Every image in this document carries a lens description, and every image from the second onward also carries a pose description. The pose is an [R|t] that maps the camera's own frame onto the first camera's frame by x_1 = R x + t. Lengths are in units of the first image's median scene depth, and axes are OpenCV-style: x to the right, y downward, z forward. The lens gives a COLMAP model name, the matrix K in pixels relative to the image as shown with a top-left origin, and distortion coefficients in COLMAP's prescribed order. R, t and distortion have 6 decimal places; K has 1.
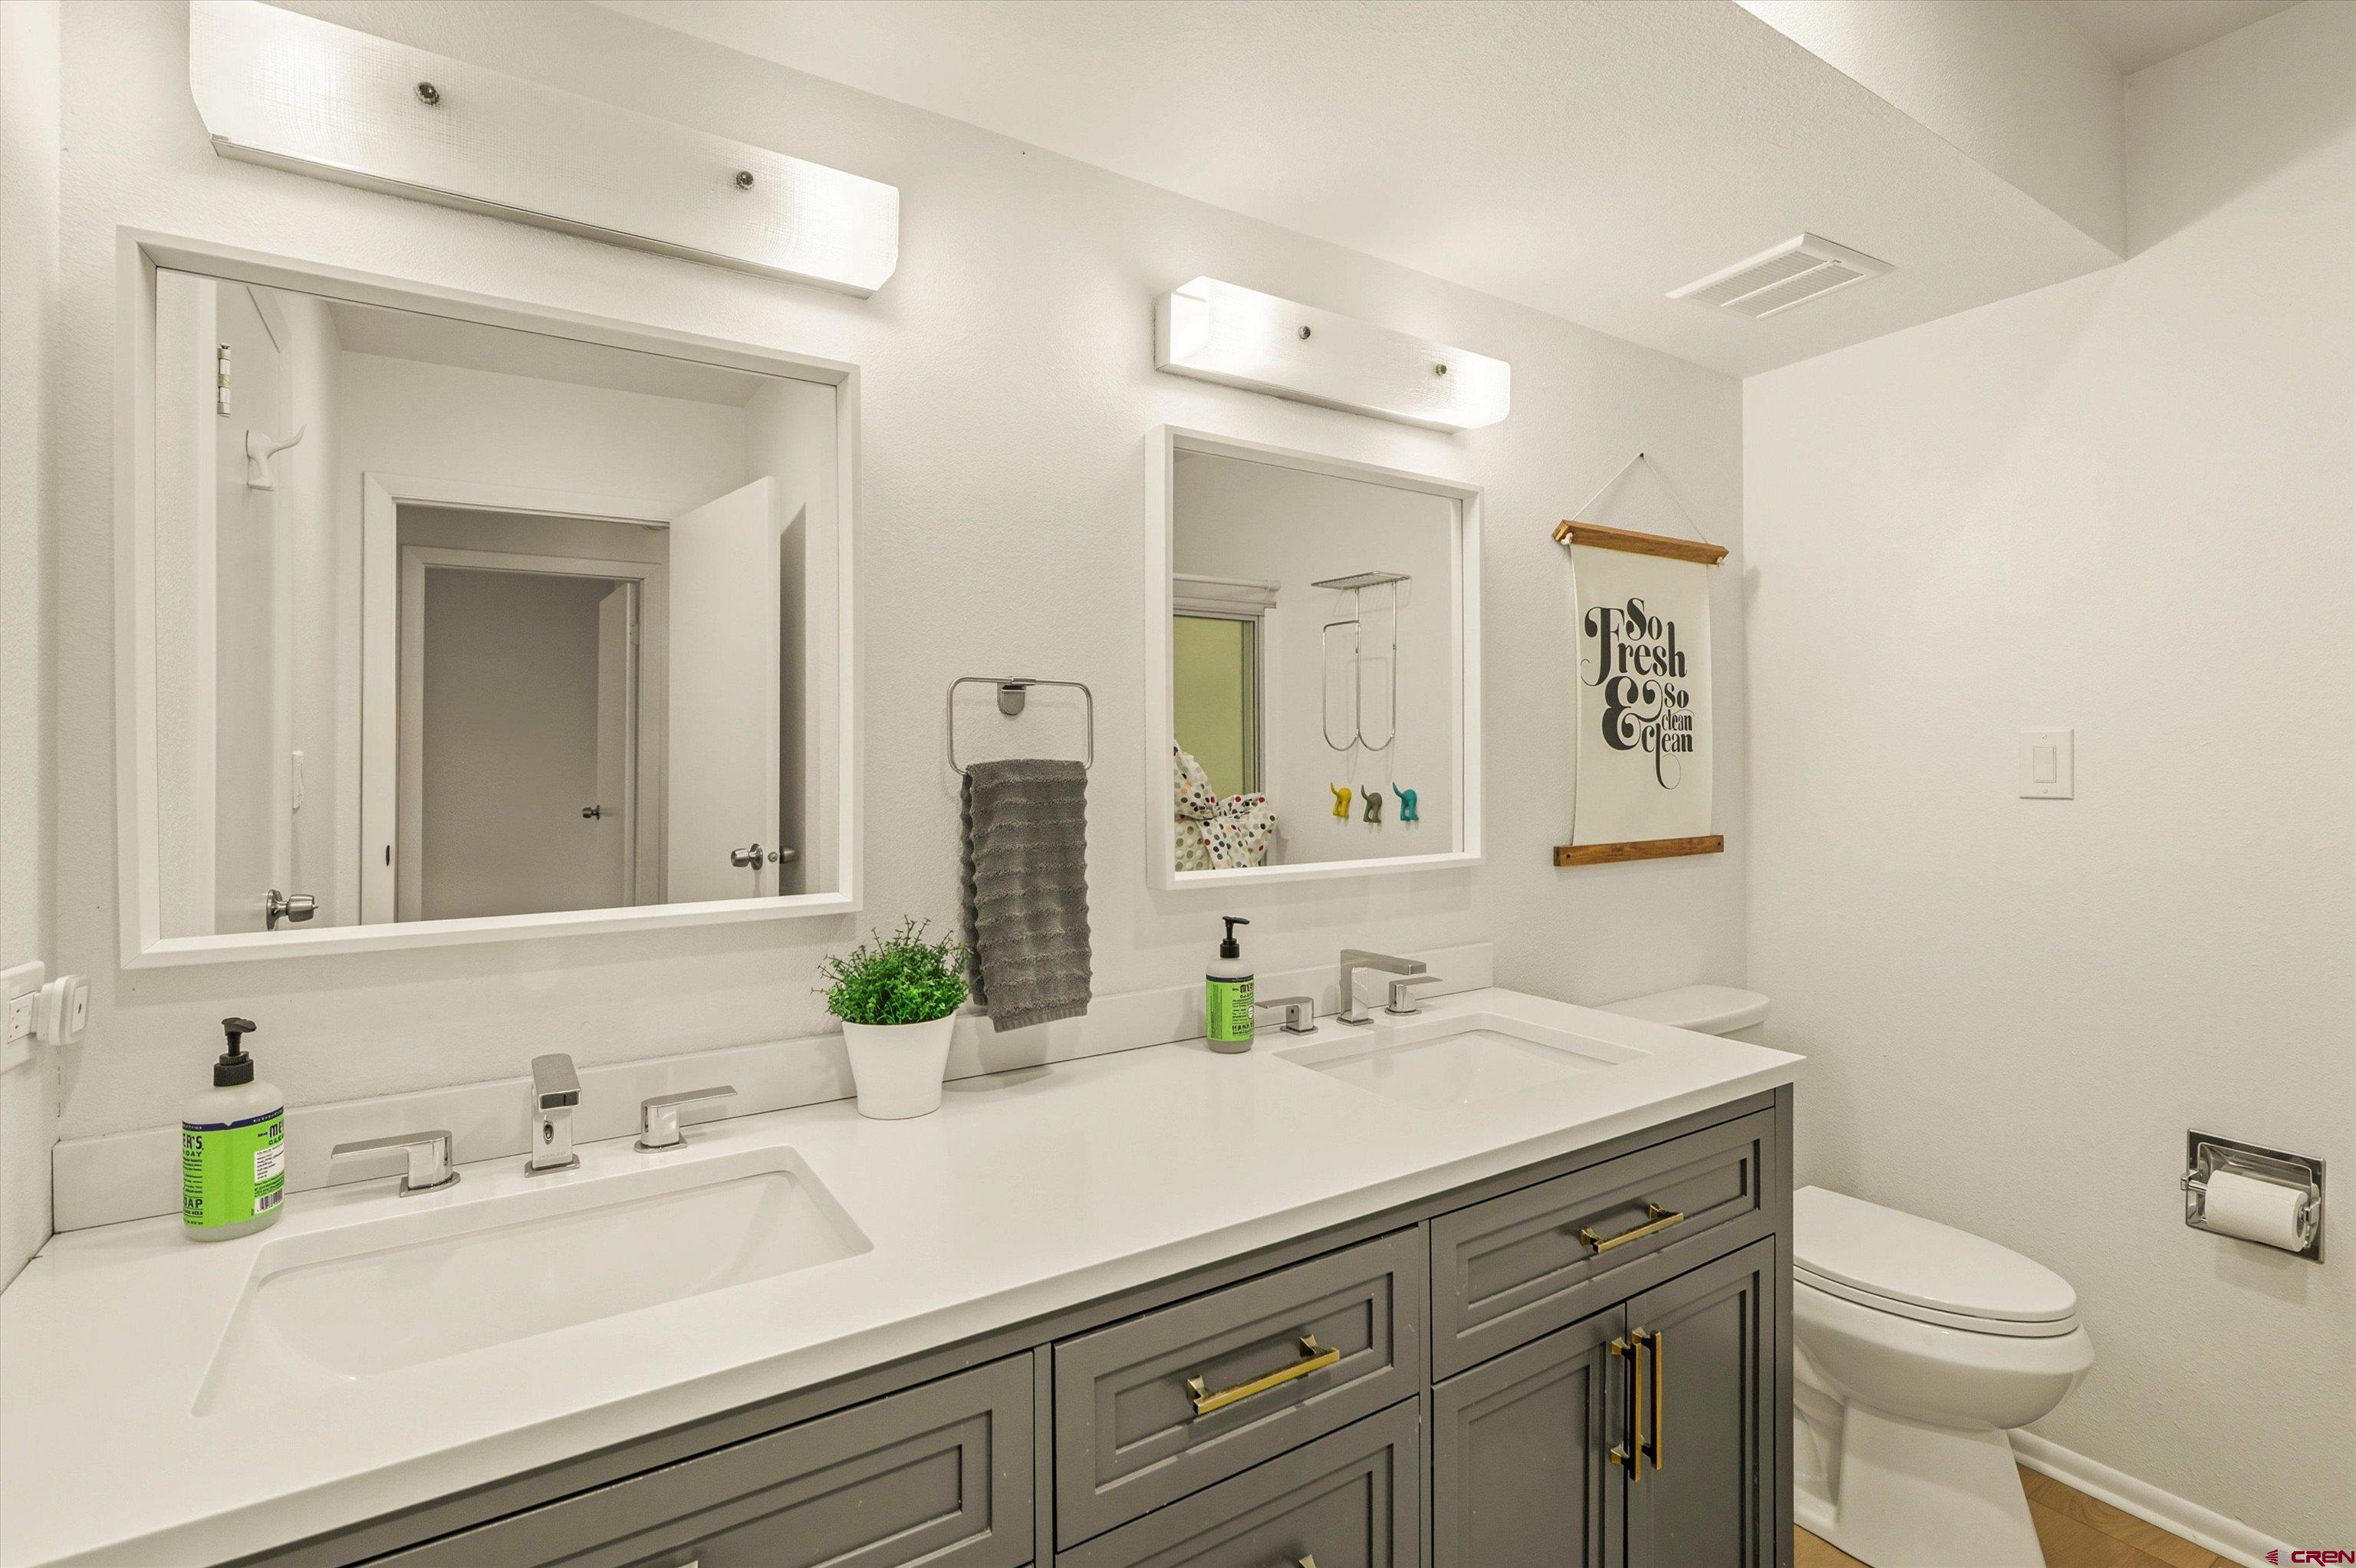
lens RADIAL K [[1103.3, 0, 1190.5], [0, 1103.3, 769.0], [0, 0, 1]] dist [-0.001428, -0.000015]
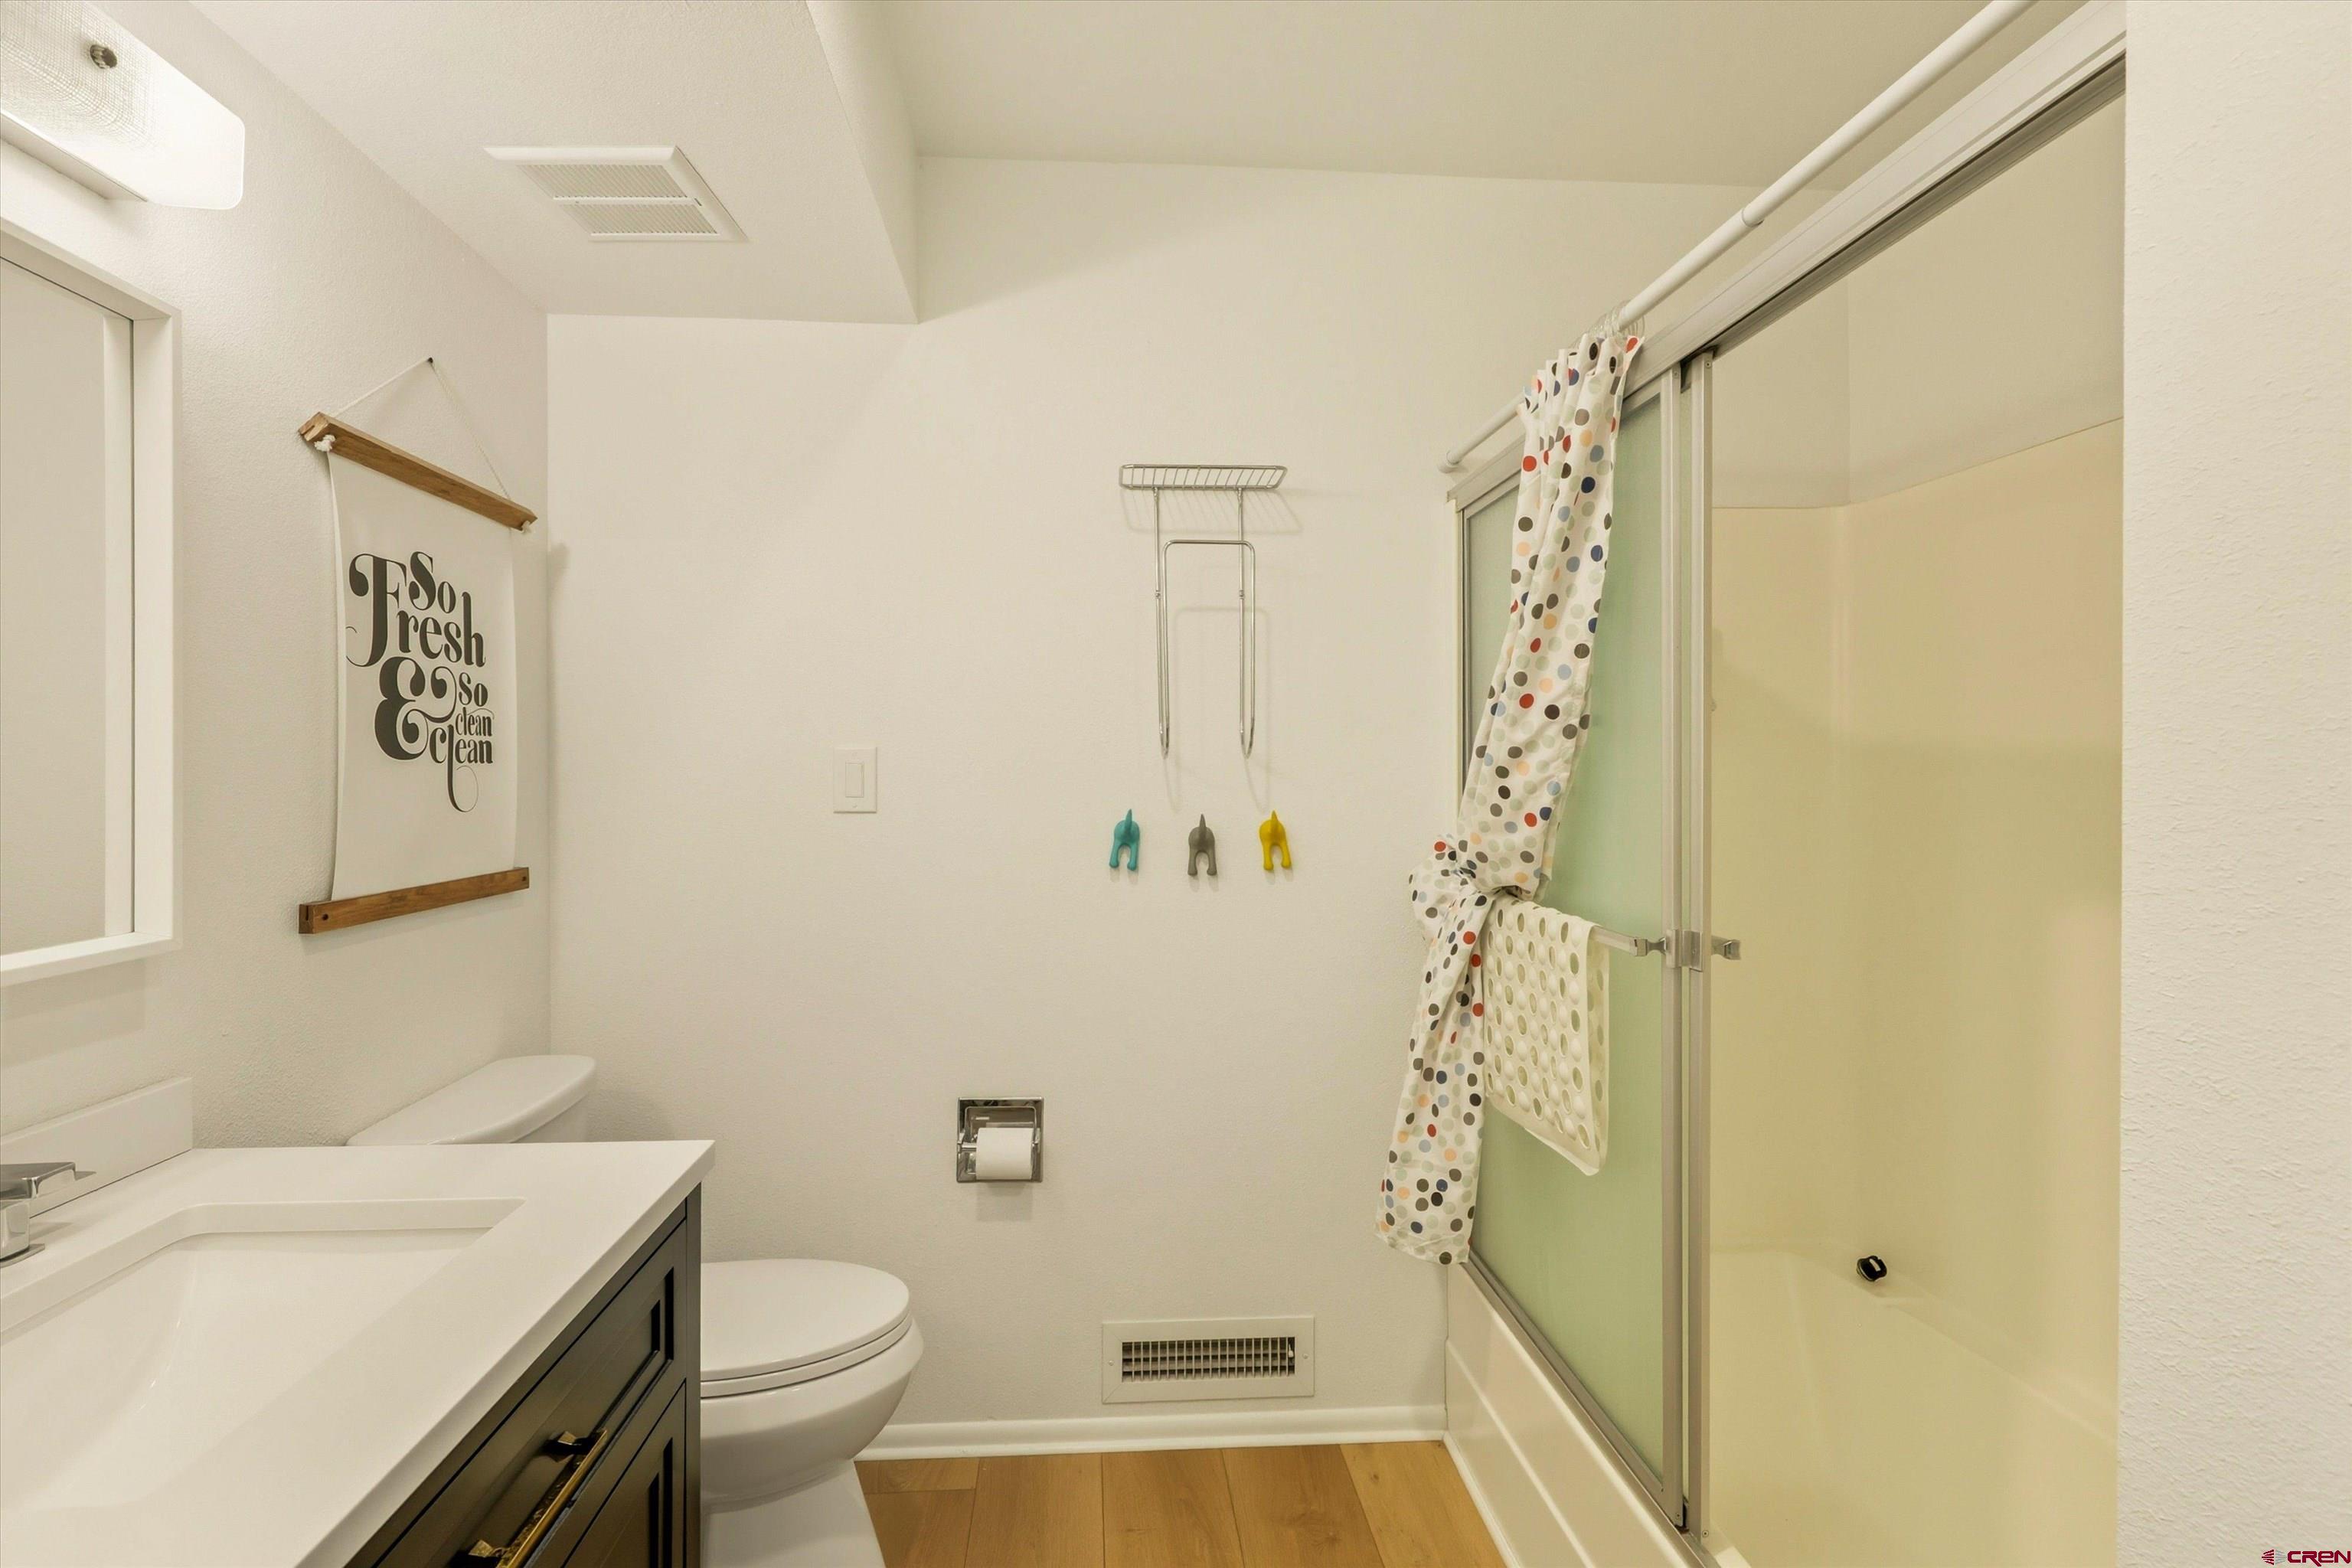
lens RADIAL K [[1101.6, 0, 1164.3], [0, 1101.6, 777.6], [0, 0, 1]] dist [-0.001428, -0.000015]
pose [[0.490344, 0.001142, 0.871528, 0.010580], [0.001779, 0.999996, -0.002312, -0.003663], [-0.871527, 0.002684, 0.490340, 0.257392]]
